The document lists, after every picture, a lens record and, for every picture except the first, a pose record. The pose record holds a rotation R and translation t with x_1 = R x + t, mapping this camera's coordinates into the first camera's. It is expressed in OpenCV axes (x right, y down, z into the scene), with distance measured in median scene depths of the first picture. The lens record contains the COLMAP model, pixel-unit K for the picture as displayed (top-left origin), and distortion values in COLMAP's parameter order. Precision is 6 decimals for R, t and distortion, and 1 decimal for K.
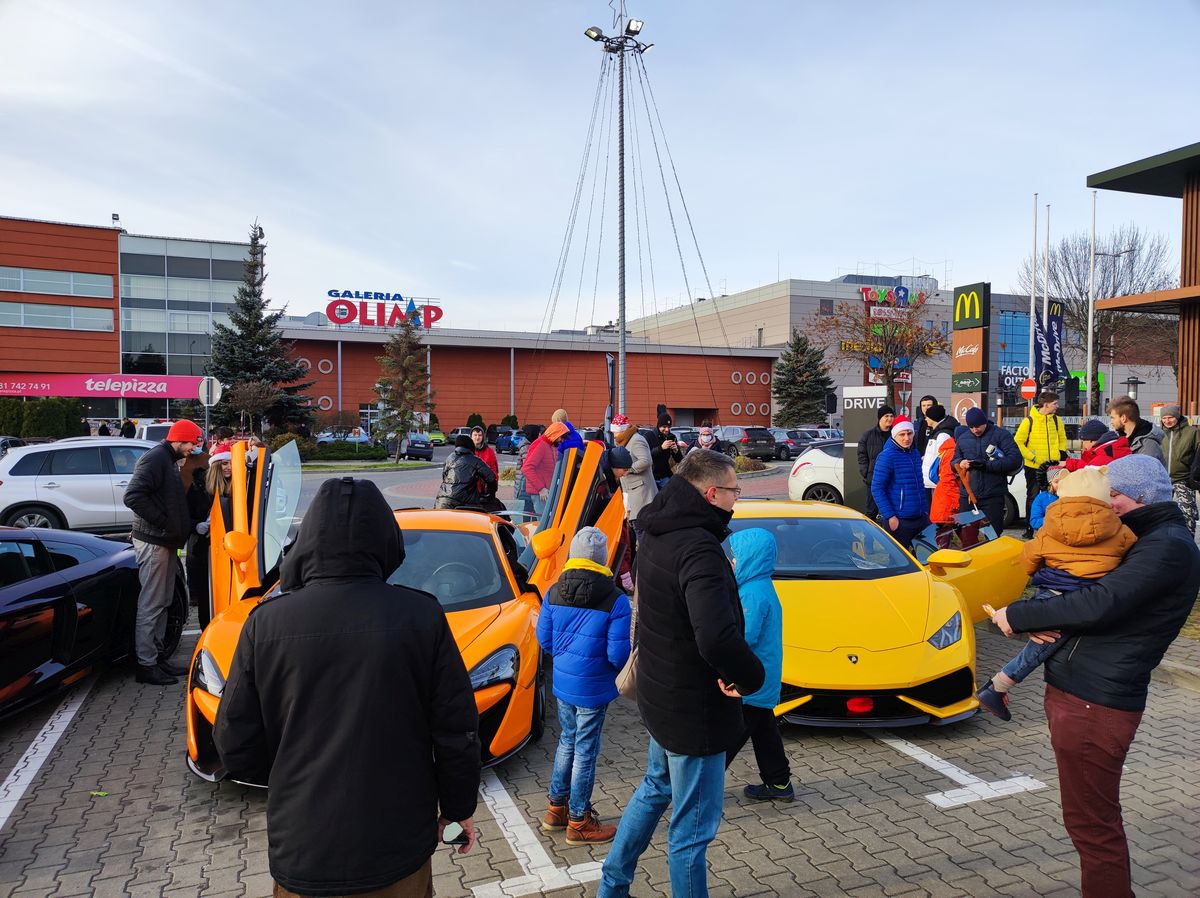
lens RADIAL K [[872.0, 0, 602.2], [0, 872.0, 448.0], [0, 0, 1]] dist [0.045735, -0.043524]
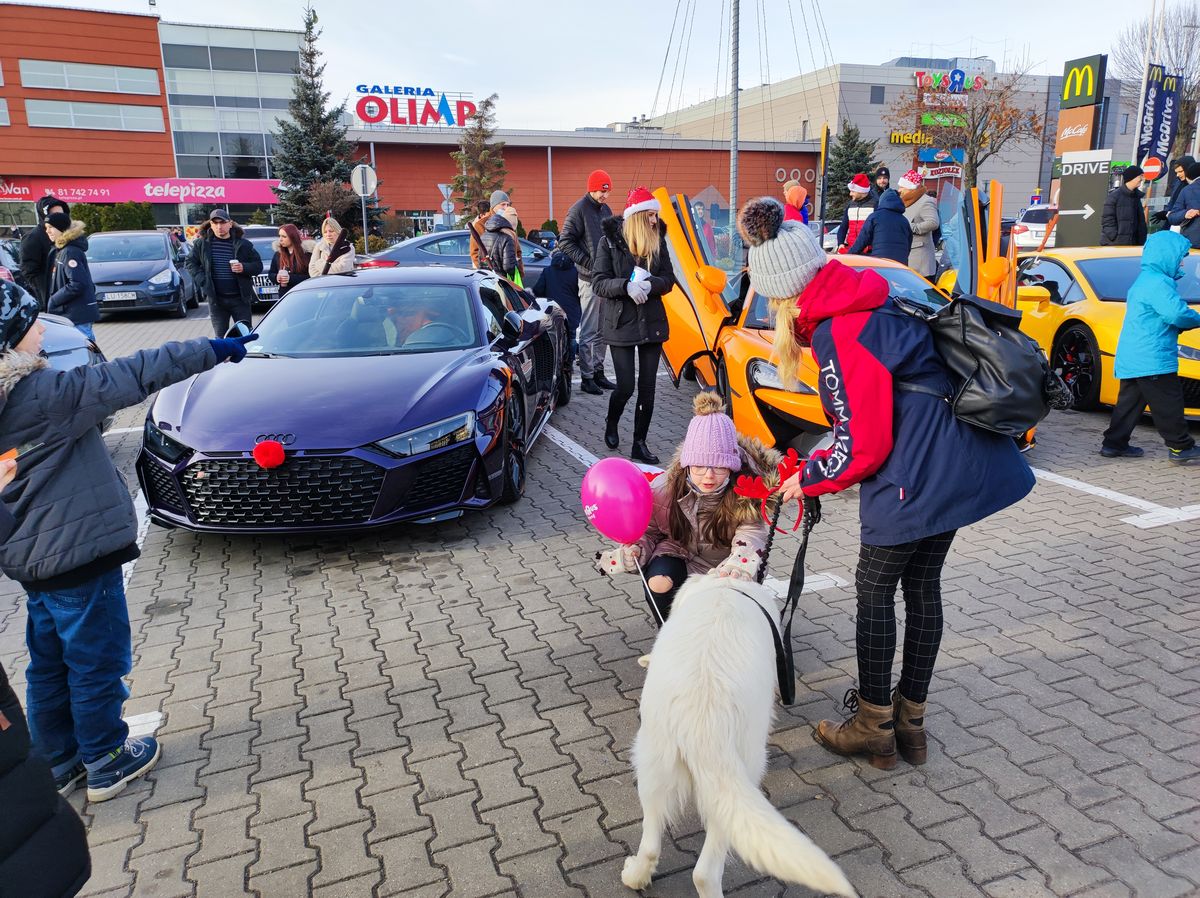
lens RADIAL K [[872.0, 0, 602.2], [0, 872.0, 448.0], [0, 0, 1]] dist [0.045735, -0.043524]
pose [[0.999813, -0.015254, -0.011863, -0.068462], [0.017417, 0.977282, 0.211225, 0.010698], [0.008372, -0.211393, 0.977365, -0.013555]]
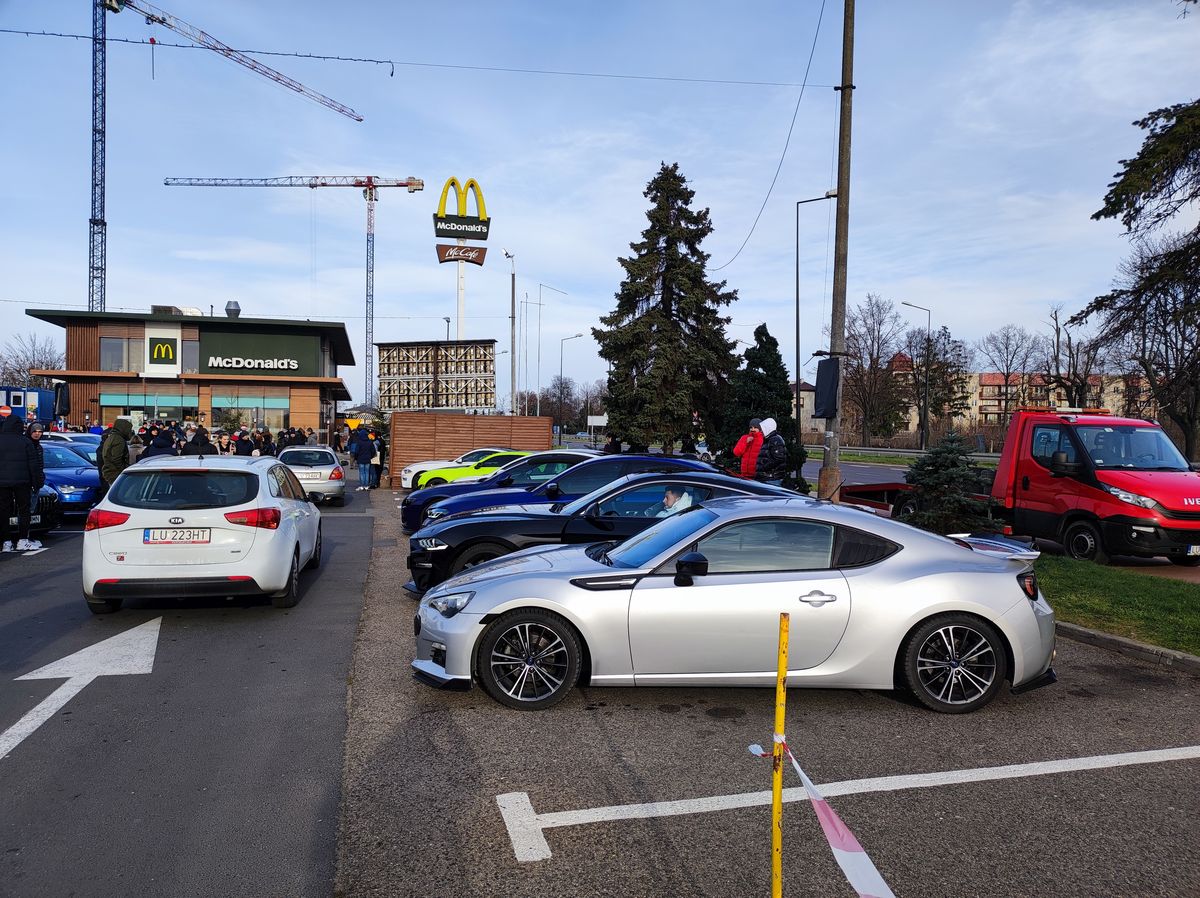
lens RADIAL K [[872.0, 0, 602.2], [0, 872.0, 448.0], [0, 0, 1]] dist [0.045735, -0.043524]
pose [[0.112031, -0.006561, 0.993683, -0.803487], [0.021799, 0.999754, 0.004144, 0.022293], [-0.993466, 0.021197, 0.112147, -0.335785]]
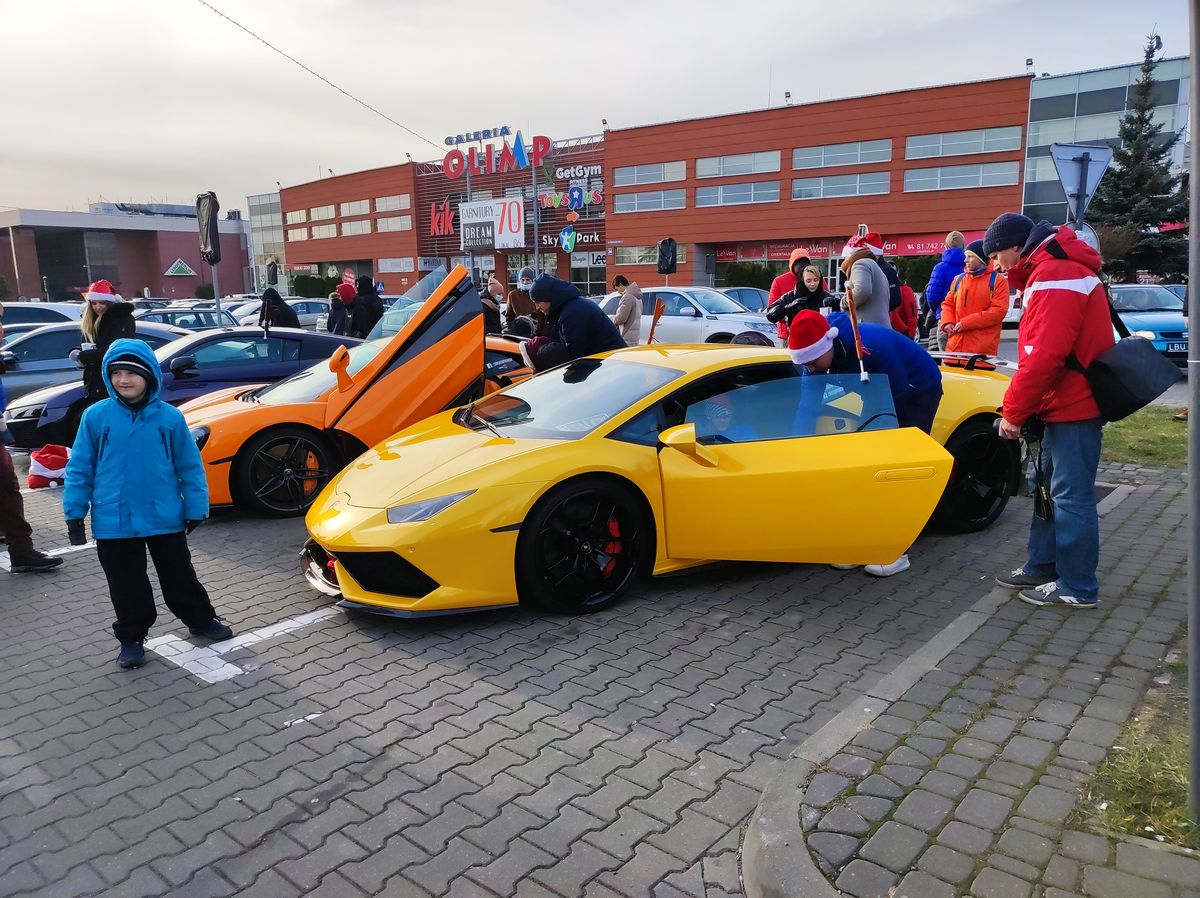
lens RADIAL K [[872.0, 0, 602.2], [0, 872.0, 448.0], [0, 0, 1]] dist [0.045735, -0.043524]
pose [[0.470803, 0.147085, -0.869891, 0.133983], [-0.009040, 0.986757, 0.161953, 0.005143], [0.882192, -0.068384, 0.465898, 0.097859]]
